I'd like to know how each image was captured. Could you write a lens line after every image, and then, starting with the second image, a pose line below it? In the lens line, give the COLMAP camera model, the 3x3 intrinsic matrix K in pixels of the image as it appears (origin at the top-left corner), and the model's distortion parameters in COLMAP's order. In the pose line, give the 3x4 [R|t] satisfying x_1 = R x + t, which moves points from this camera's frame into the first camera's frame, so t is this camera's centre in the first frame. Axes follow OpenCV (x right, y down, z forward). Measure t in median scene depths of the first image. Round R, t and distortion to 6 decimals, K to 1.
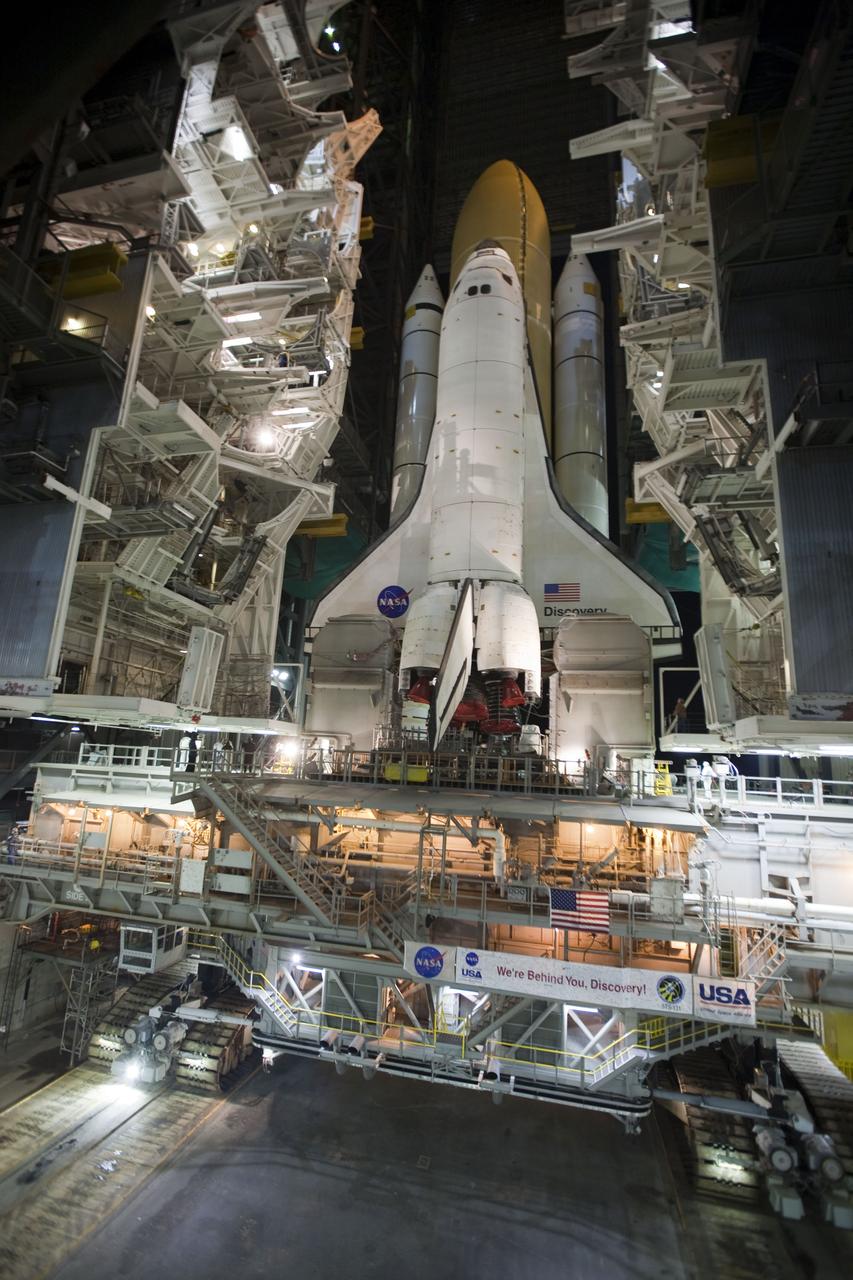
lens RADIAL K [[582.2, 0, 418.2], [0, 582.2, 645.7], [0, 0, 1]] dist [-0.059751, 0.030951]
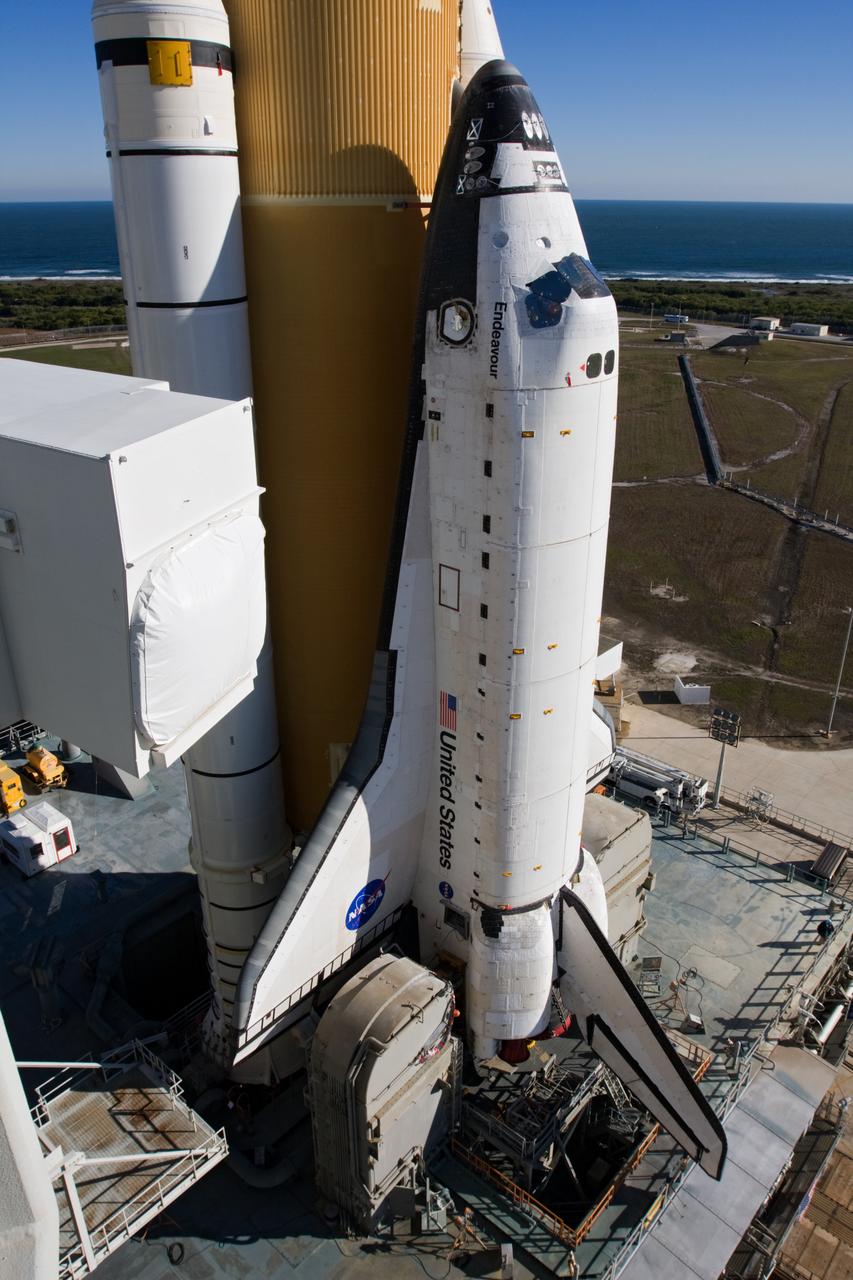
lens RADIAL K [[939.0, 0, 426.5], [0, 939.0, 640.0], [0, 0, 1]] dist [-0.037195, 0.007809]
pose [[0.468228, -0.418353, 0.778295, -0.749216], [-0.155401, 0.828098, 0.538613, -0.956995], [-0.869835, -0.373142, 0.322726, 0.924292]]
